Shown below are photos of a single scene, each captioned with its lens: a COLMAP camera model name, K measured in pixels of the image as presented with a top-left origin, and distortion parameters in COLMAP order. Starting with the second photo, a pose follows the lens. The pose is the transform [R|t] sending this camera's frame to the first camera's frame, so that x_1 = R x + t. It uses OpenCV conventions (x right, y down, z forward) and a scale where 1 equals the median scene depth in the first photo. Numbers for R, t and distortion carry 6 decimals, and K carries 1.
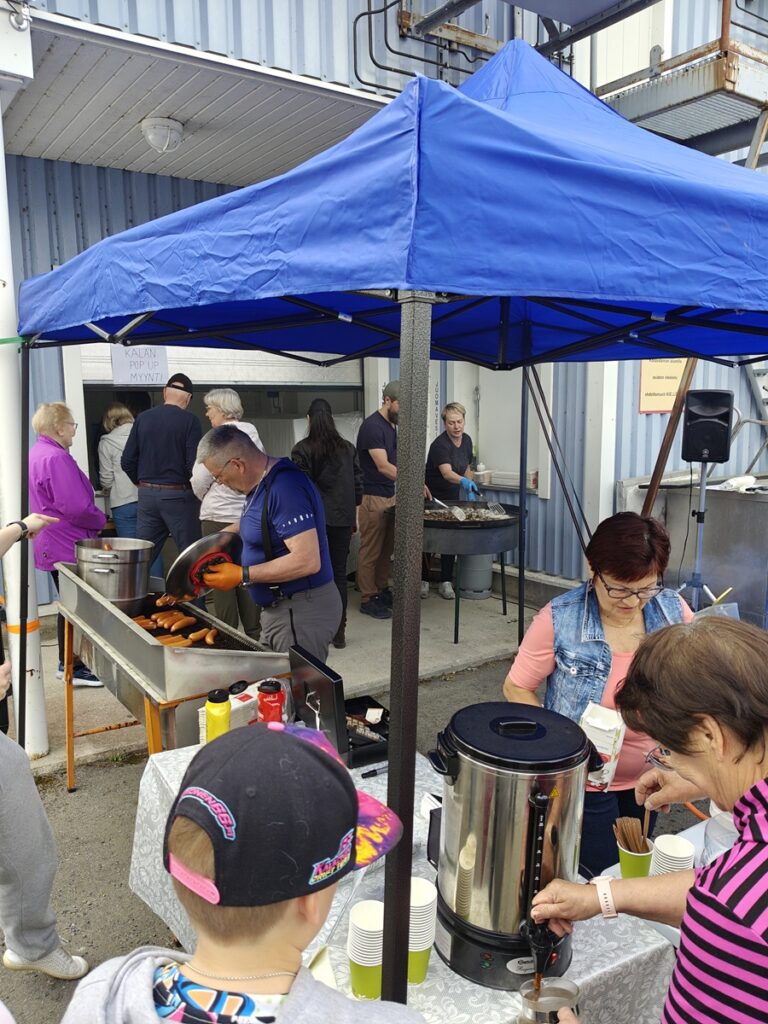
lens RADIAL K [[805.3, 0, 376.7], [0, 805.3, 527.7], [0, 0, 1]] dist [0.025154, -0.046663]
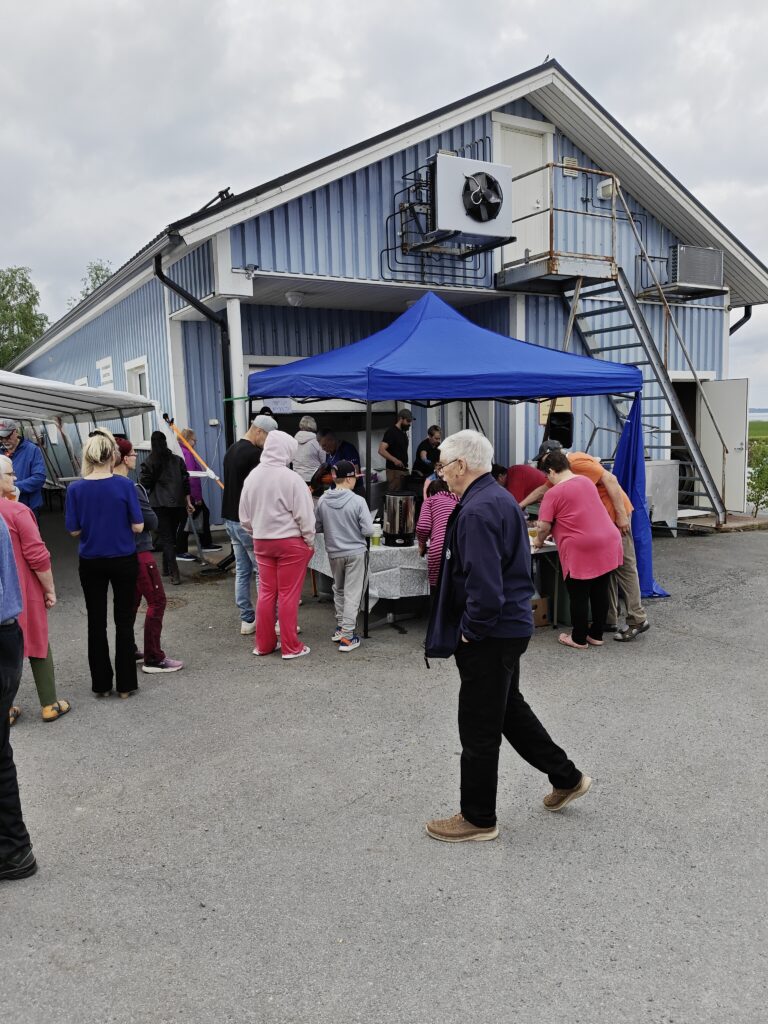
lens RADIAL K [[776.1, 0, 384.0], [0, 776.1, 512.0], [0, 0, 1]] dist [0.141484, -0.000114]
pose [[0.996565, -0.003252, -0.082754, 0.159236], [-0.000309, 0.999076, -0.042988, 0.194719], [0.082817, 0.042866, 0.995642, -1.164845]]
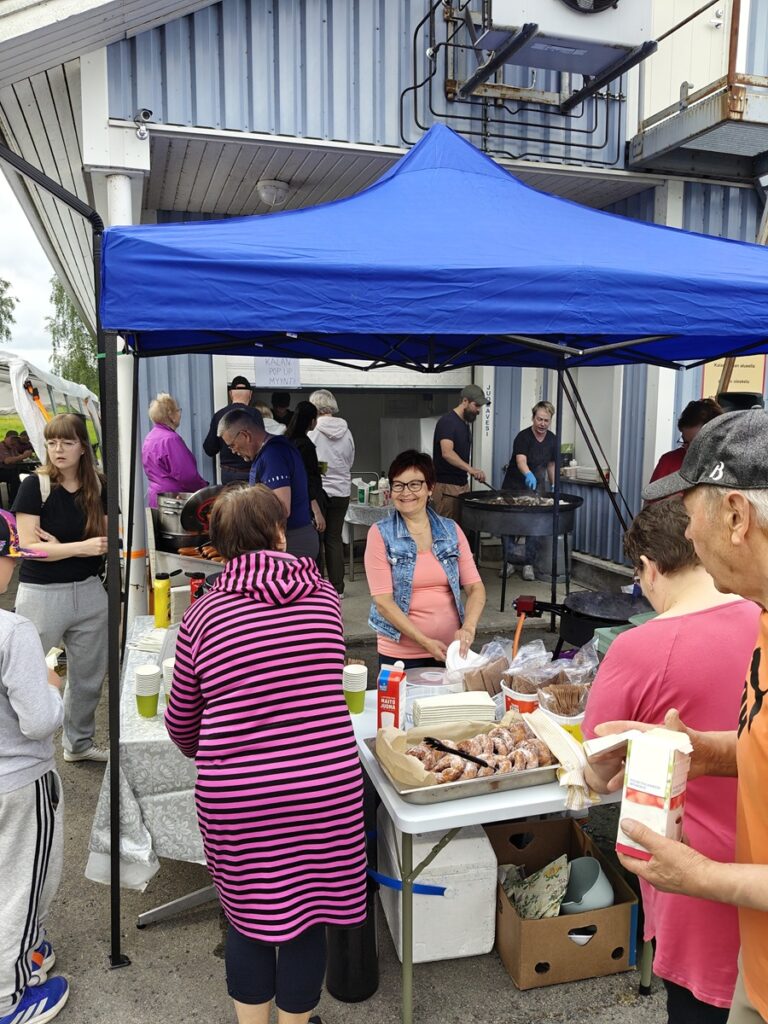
lens RADIAL K [[805.3, 0, 376.7], [0, 805.3, 527.7], [0, 0, 1]] dist [0.025154, -0.046663]
pose [[0.953753, 0.055042, -0.295510, 0.336145], [-0.057754, 0.998331, -0.000449, 0.044424], [0.294992, 0.017495, 0.955340, -0.194428]]
